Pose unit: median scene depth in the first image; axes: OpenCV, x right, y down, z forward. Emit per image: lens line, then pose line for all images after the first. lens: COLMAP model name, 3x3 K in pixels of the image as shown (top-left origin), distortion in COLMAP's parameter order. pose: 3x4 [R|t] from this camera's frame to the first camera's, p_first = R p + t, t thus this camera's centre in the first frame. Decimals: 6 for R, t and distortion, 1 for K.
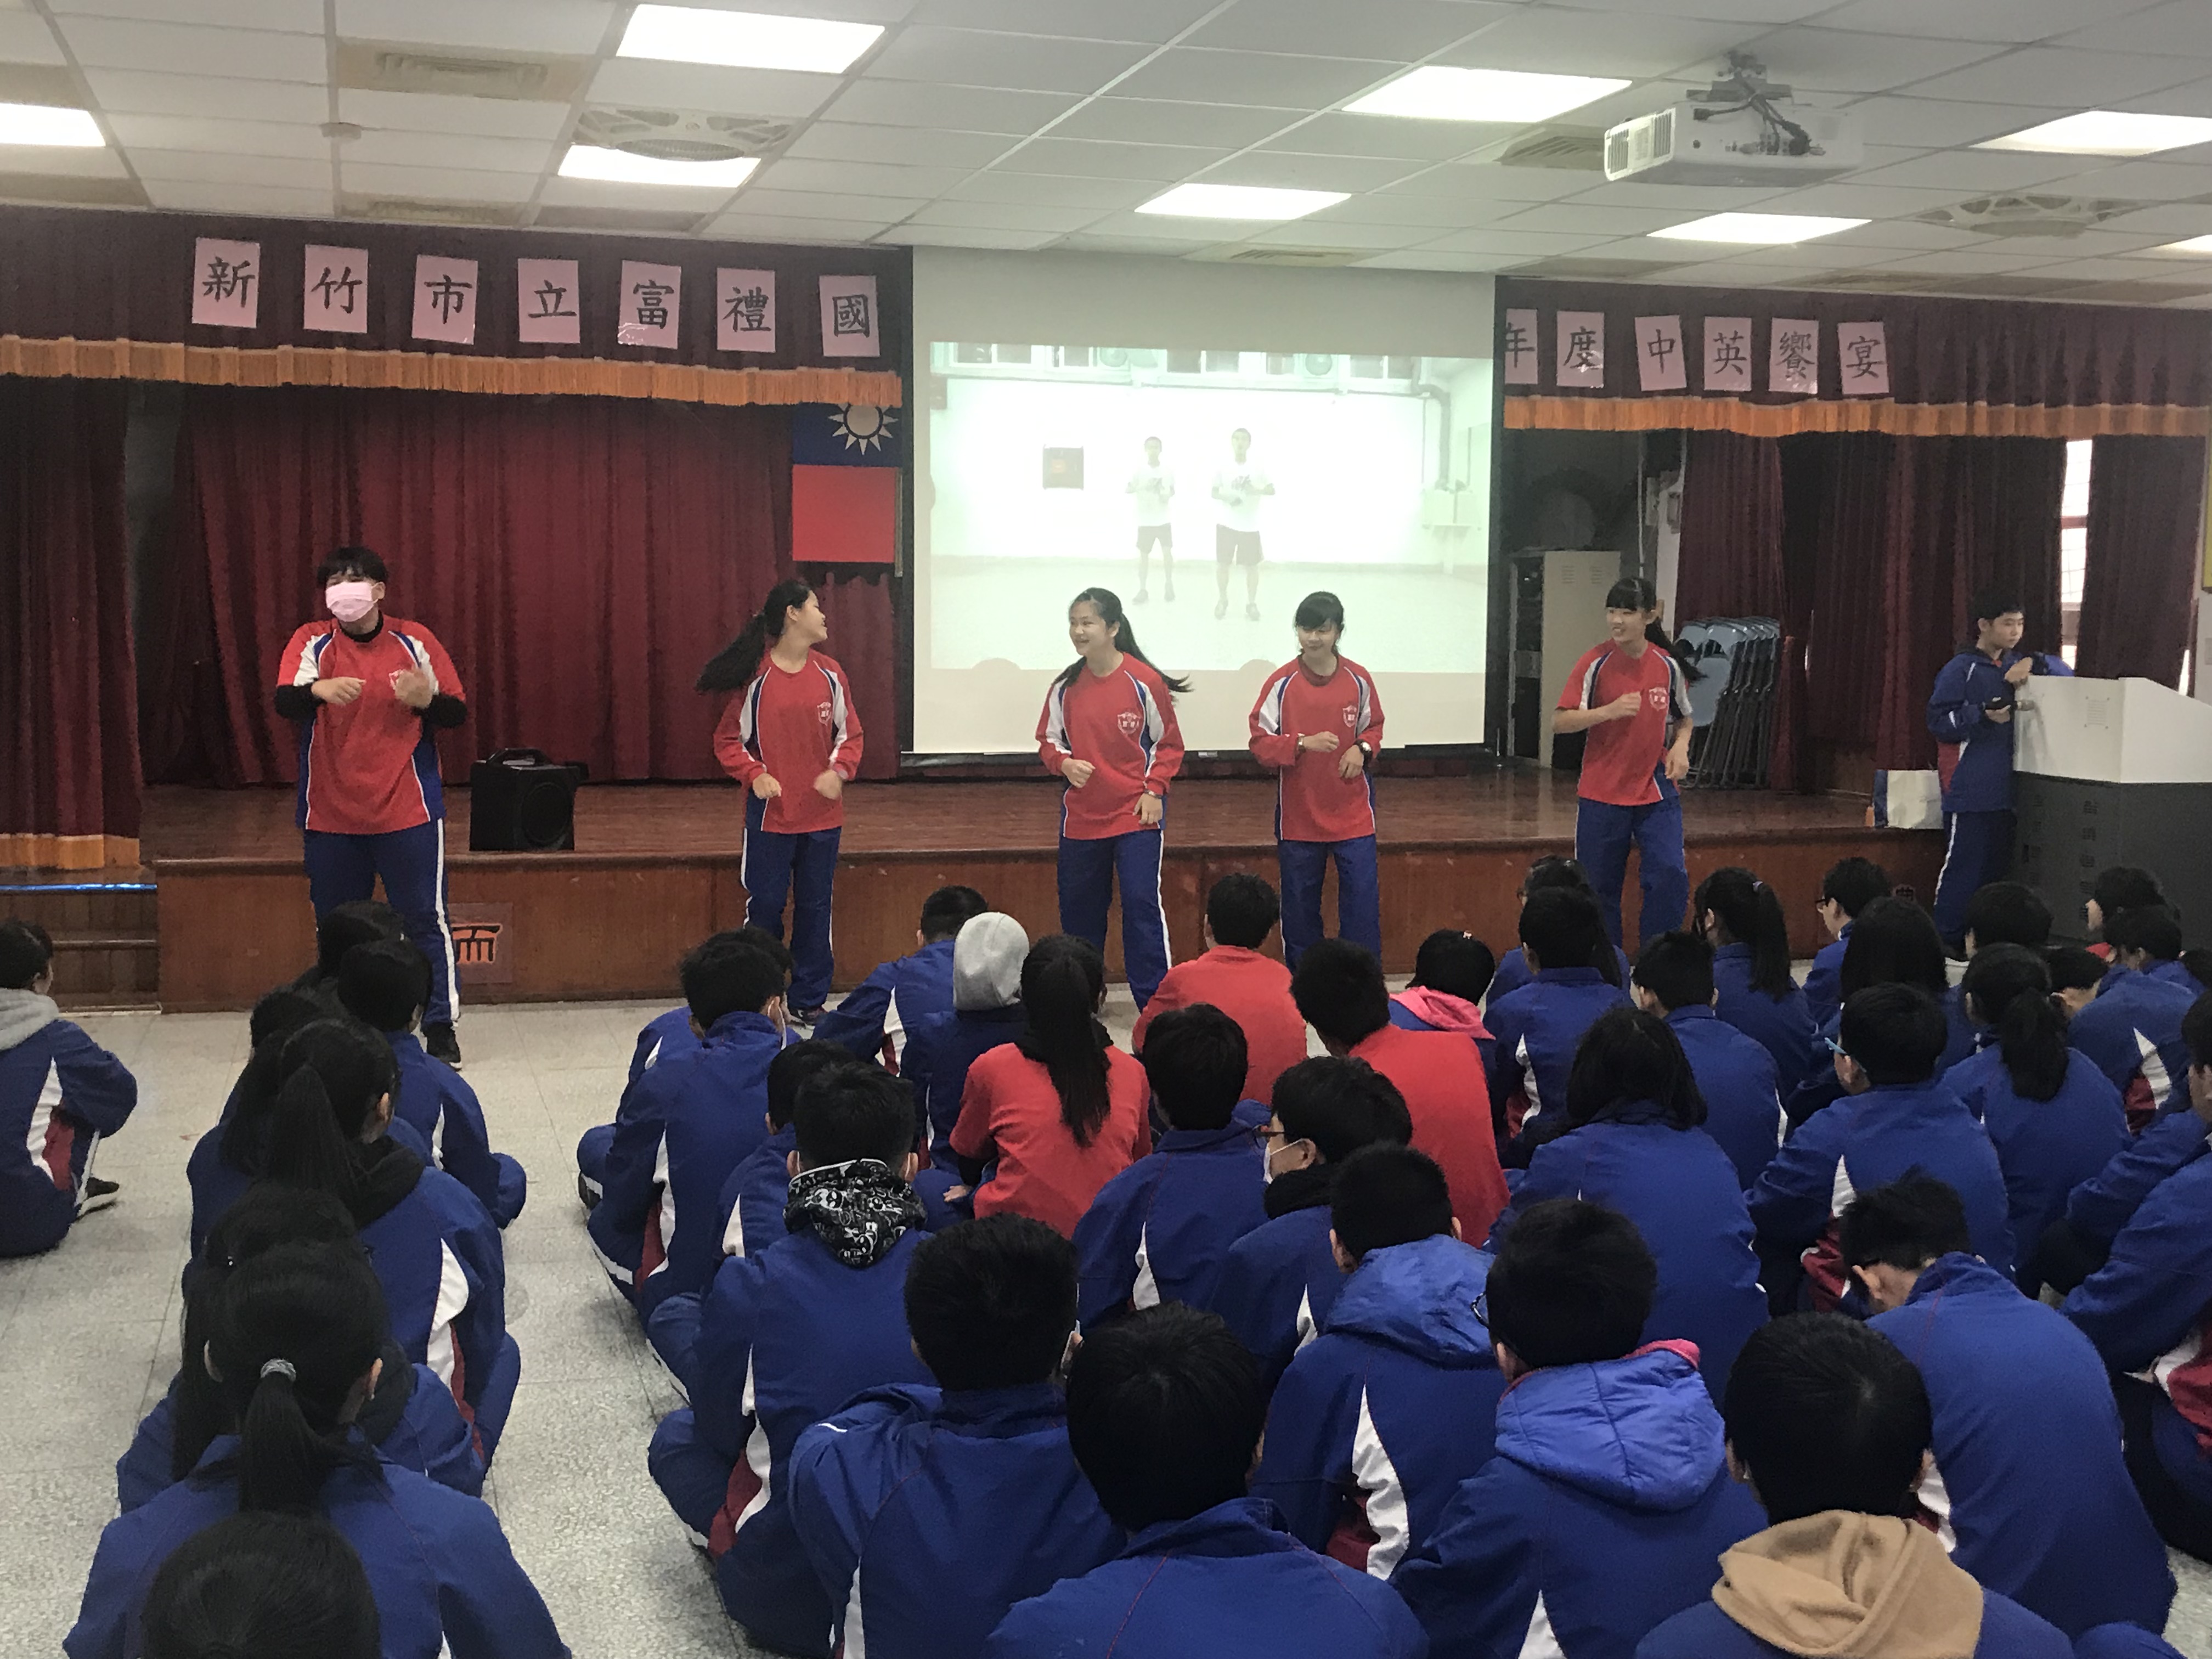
lens RADIAL K [[2548.1, 0, 1107.1], [0, 2548.1, 785.5], [0, 0, 1]] dist [0.163811, -0.588624]
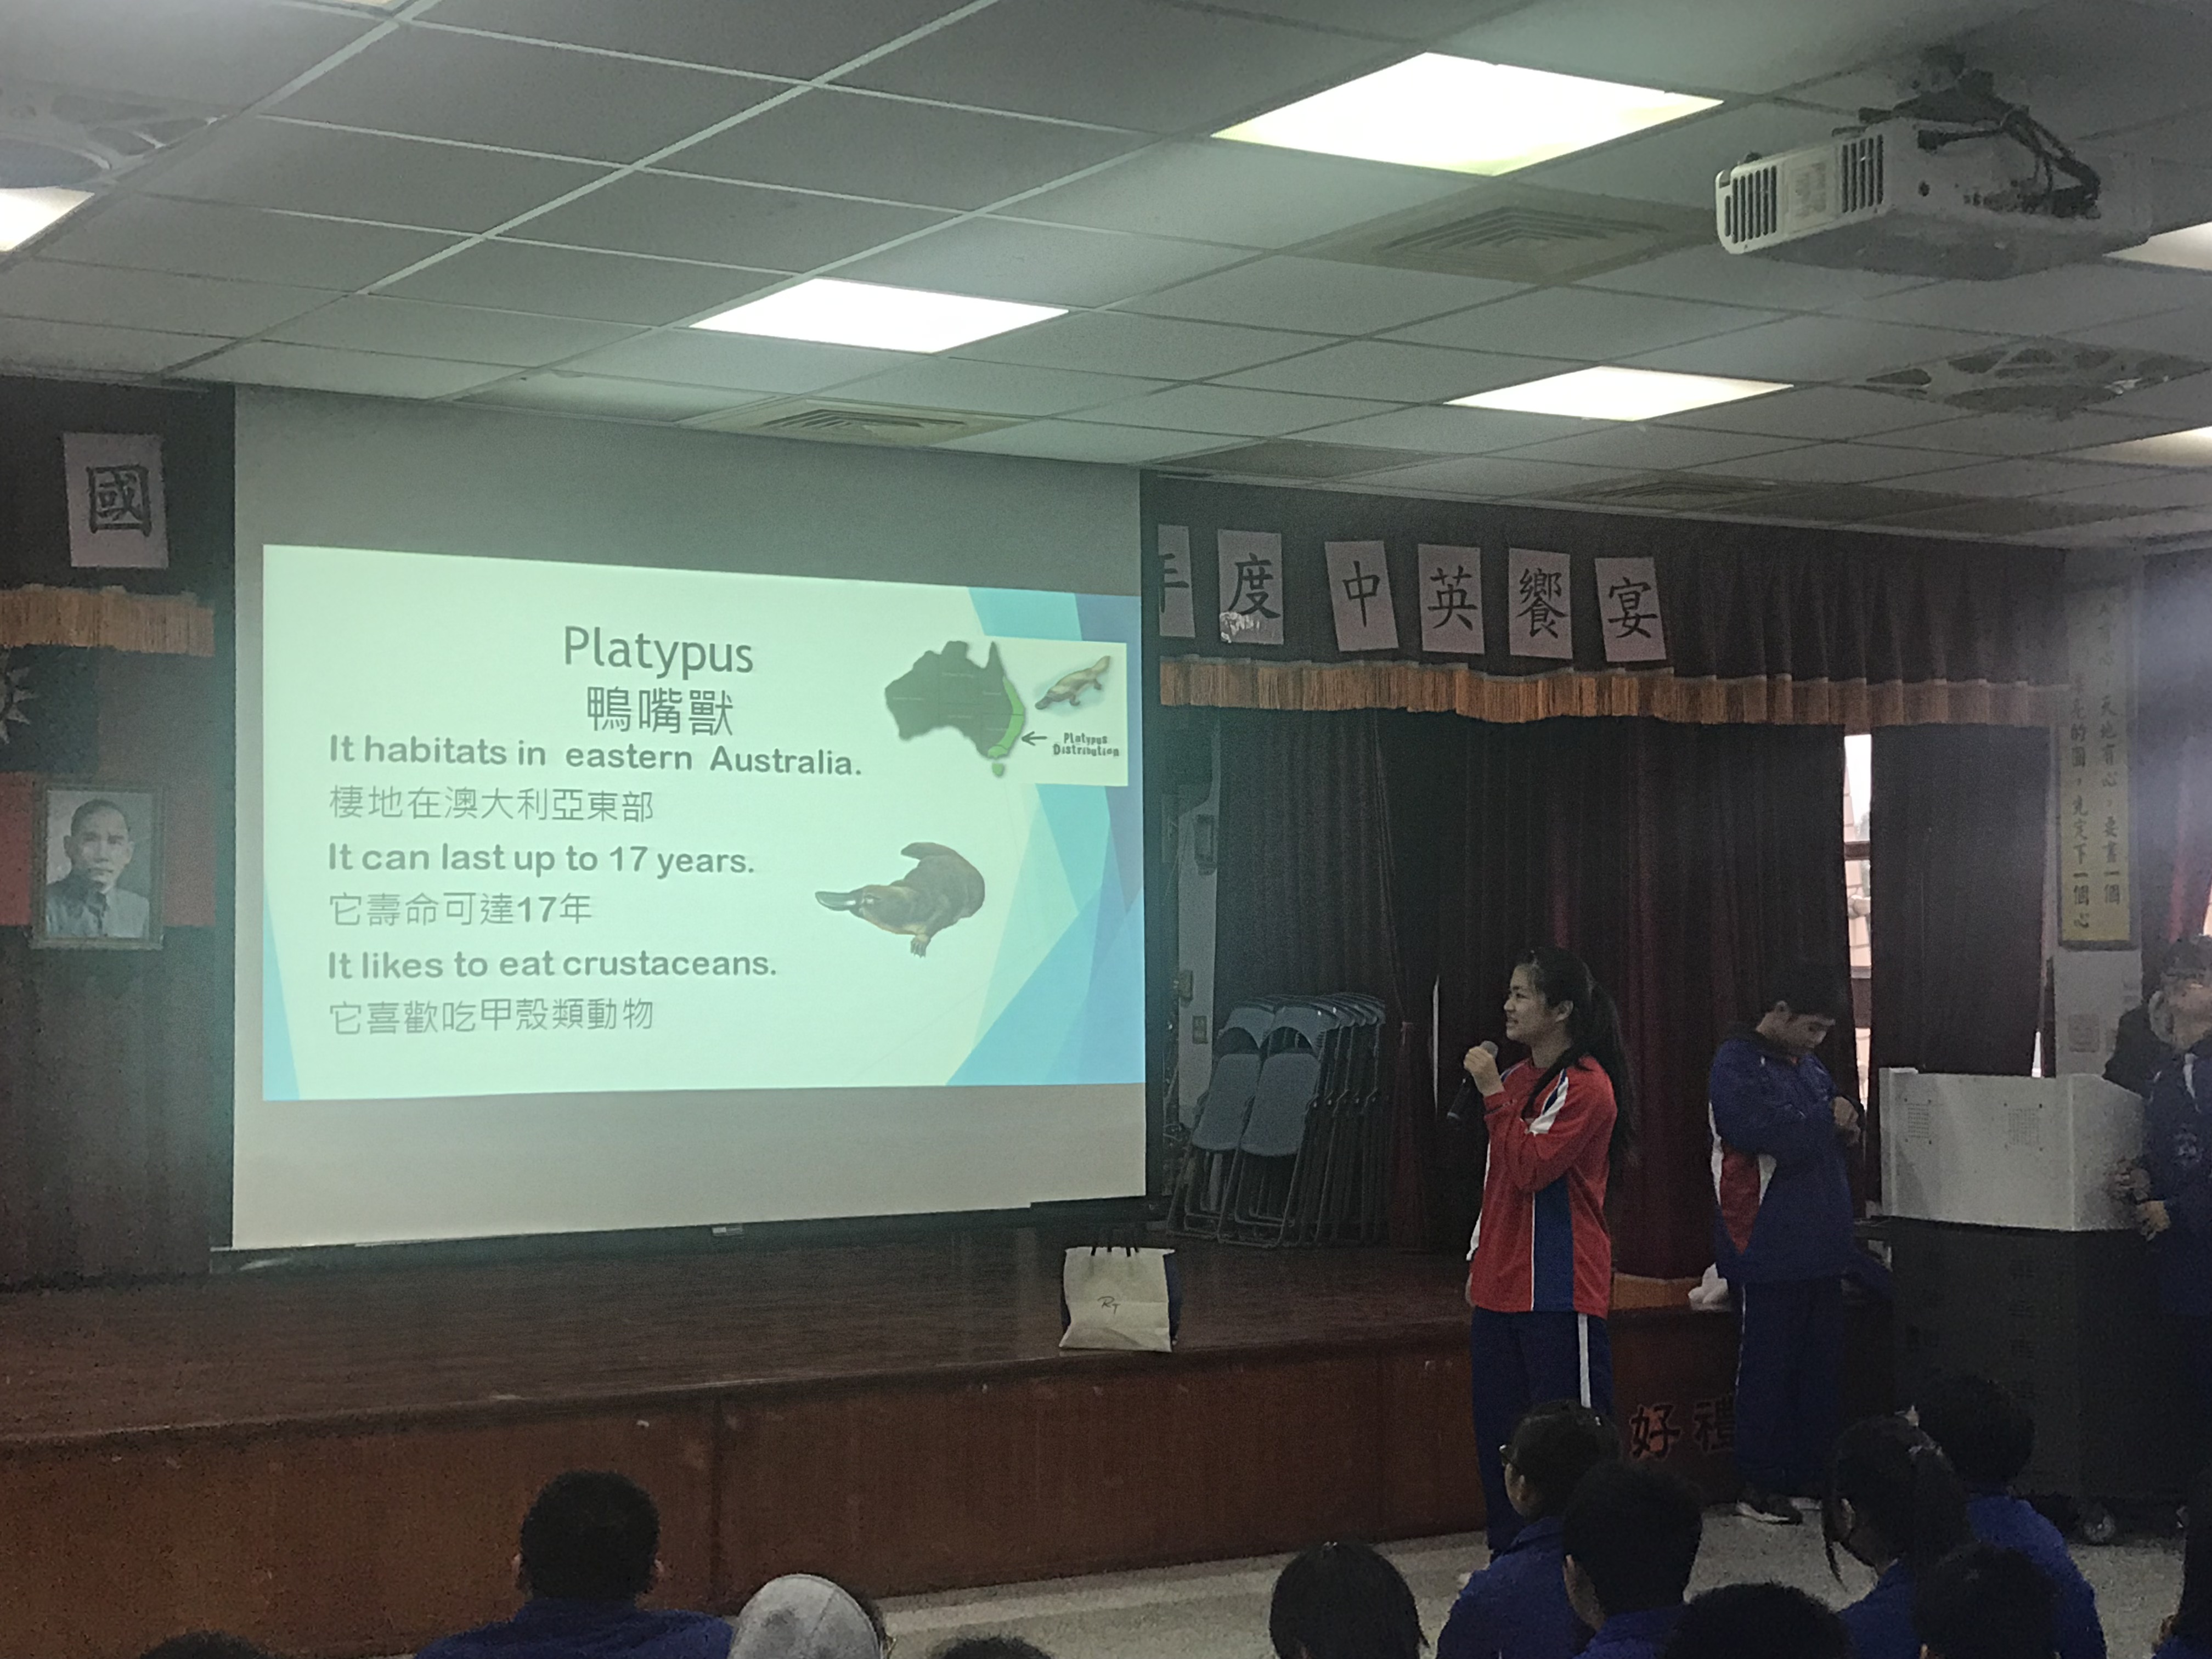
lens RADIAL K [[3525.8, 0, 1106.0], [0, 3525.8, 829.5], [0, 0, 1]] dist [0.345073, -1.847184]
pose [[0.962484, -0.003101, 0.271321, -0.094383], [0.034241, 0.993329, -0.110113, -0.010105], [-0.269170, 0.115273, 0.956169, 0.151355]]
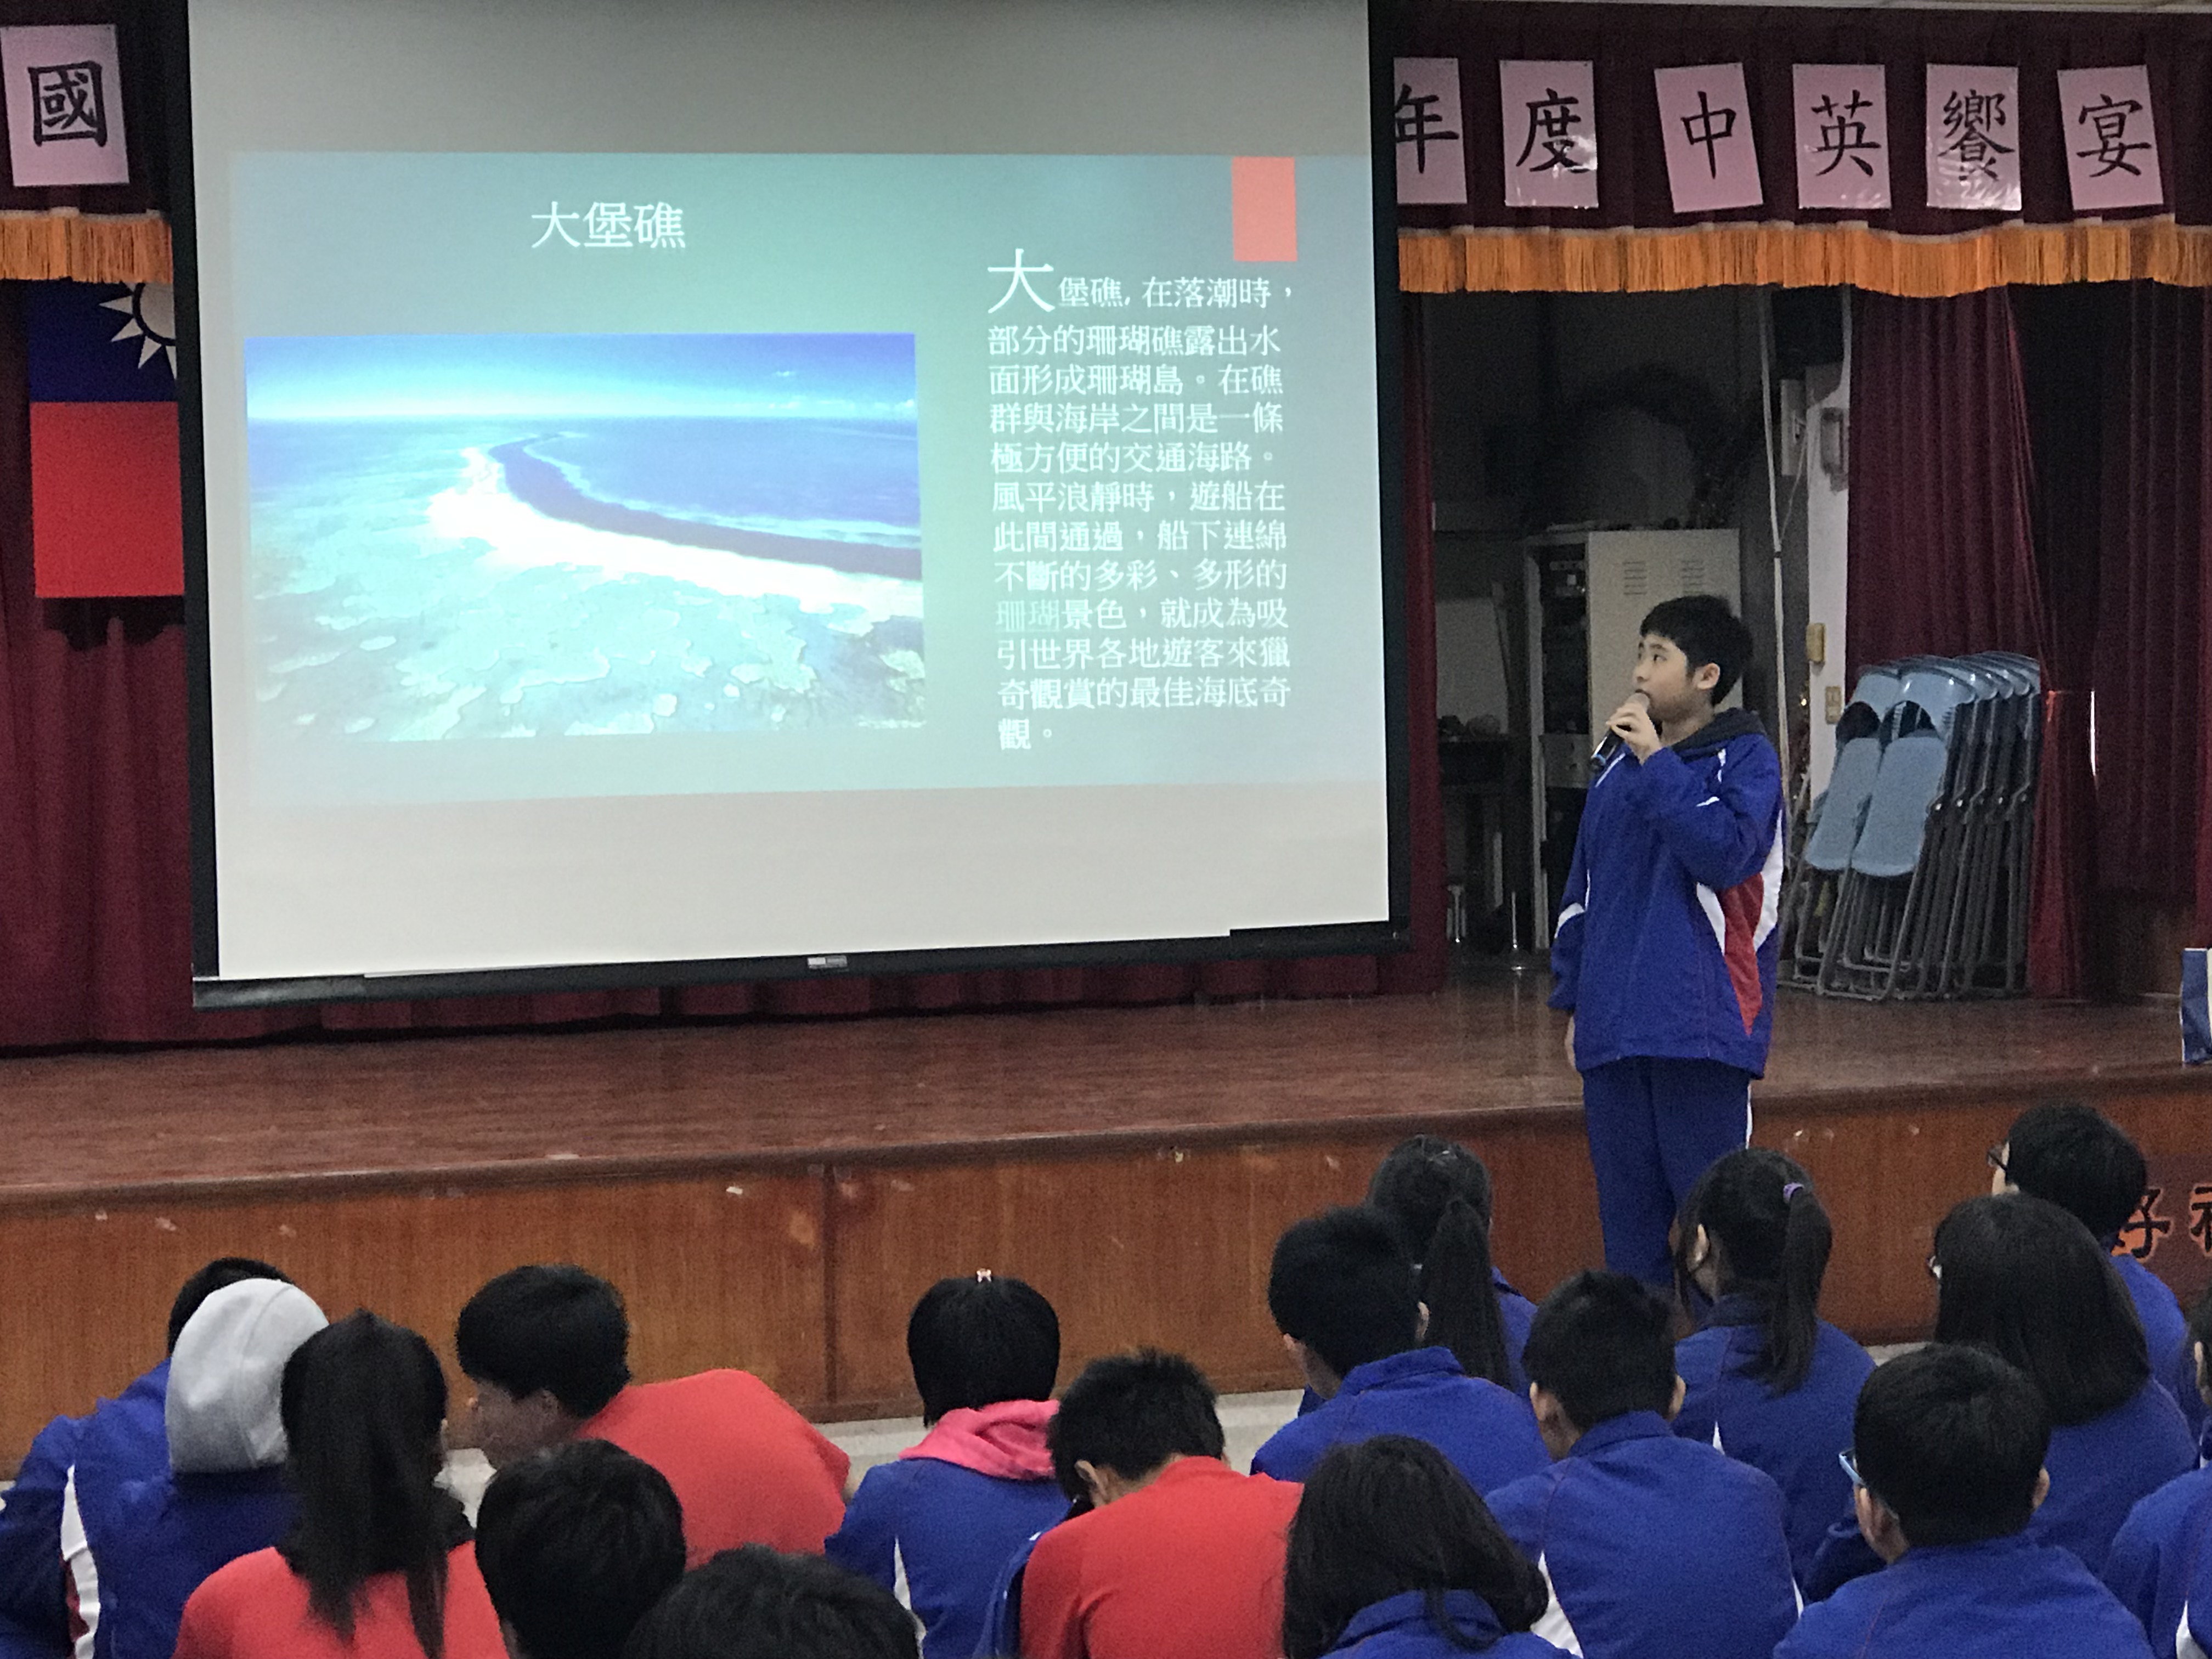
lens RADIAL K [[5343.6, 0, 1106.0], [0, 5343.6, 829.5], [0, 0, 1]] dist [-0.045864, 1.170476]
pose [[0.998289, -0.032843, 0.048381, 0.041538], [0.034725, 0.998652, -0.038576, 0.003701], [-0.047049, 0.040190, 0.998084, -0.035247]]
